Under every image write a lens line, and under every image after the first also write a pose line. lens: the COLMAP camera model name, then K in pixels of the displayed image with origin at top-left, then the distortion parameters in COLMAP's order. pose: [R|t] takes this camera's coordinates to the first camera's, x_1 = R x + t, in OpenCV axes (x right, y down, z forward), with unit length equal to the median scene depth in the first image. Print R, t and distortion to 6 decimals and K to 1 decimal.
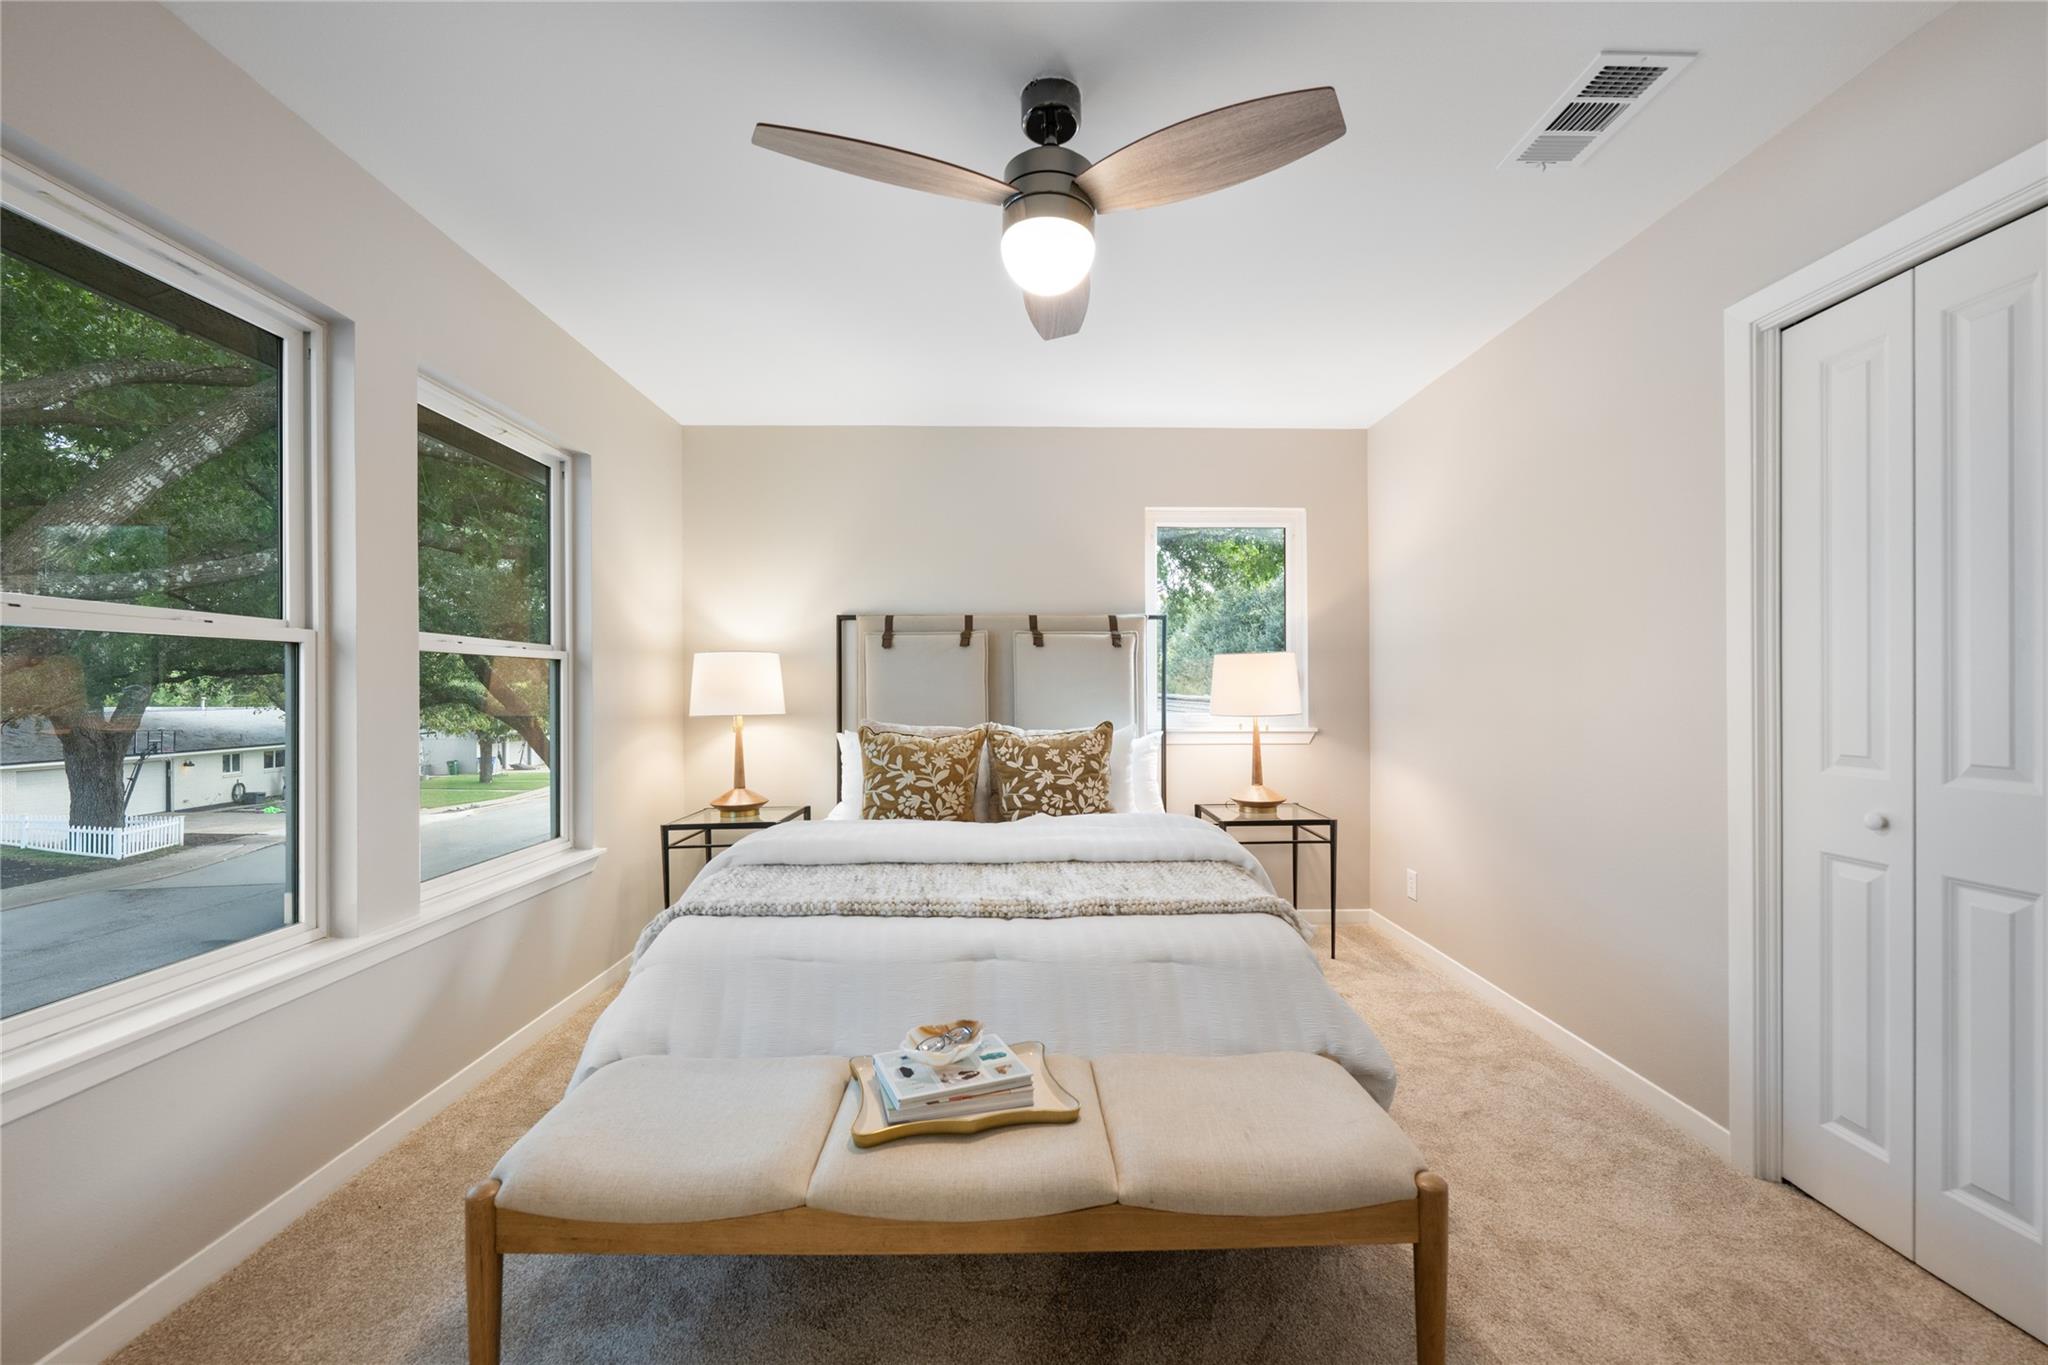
lens RADIAL K [[818.3, 0, 1024.4], [0, 818.3, 688.7], [0, 0, 1]] dist [-0.001742, -0.000080]
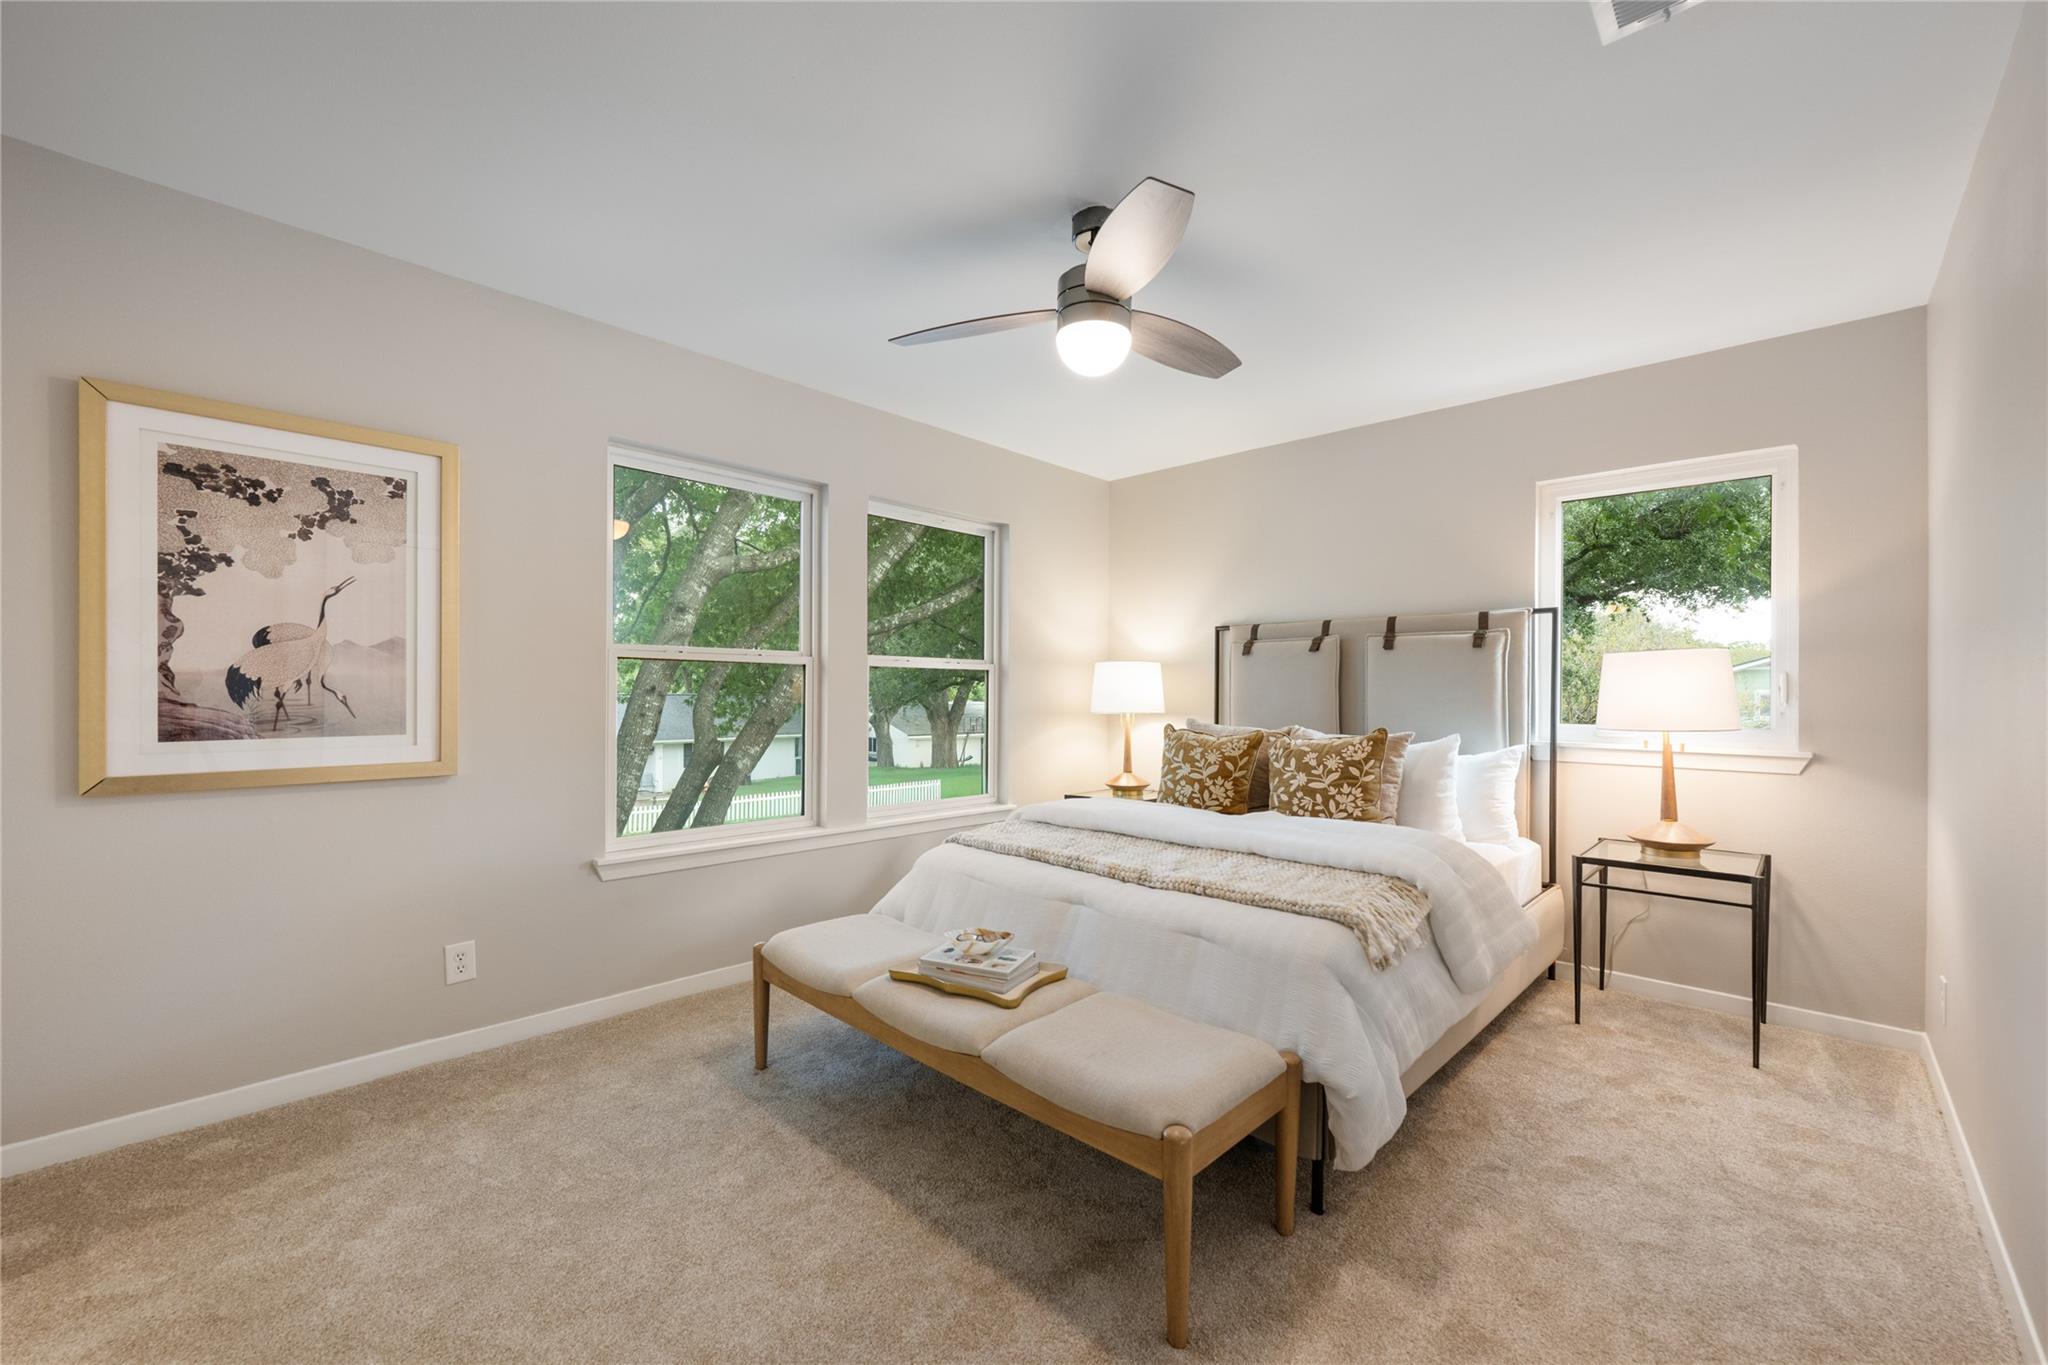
lens RADIAL K [[818.3, 0, 1014.8], [0, 818.3, 685.9], [0, 0, 1]] dist [-0.001742, -0.000080]
pose [[0.704486, 0.002374, -0.709714, 0.500567], [-0.008157, 0.999955, -0.004752, -0.001220], [0.709671, 0.009137, 0.704474, 0.020015]]
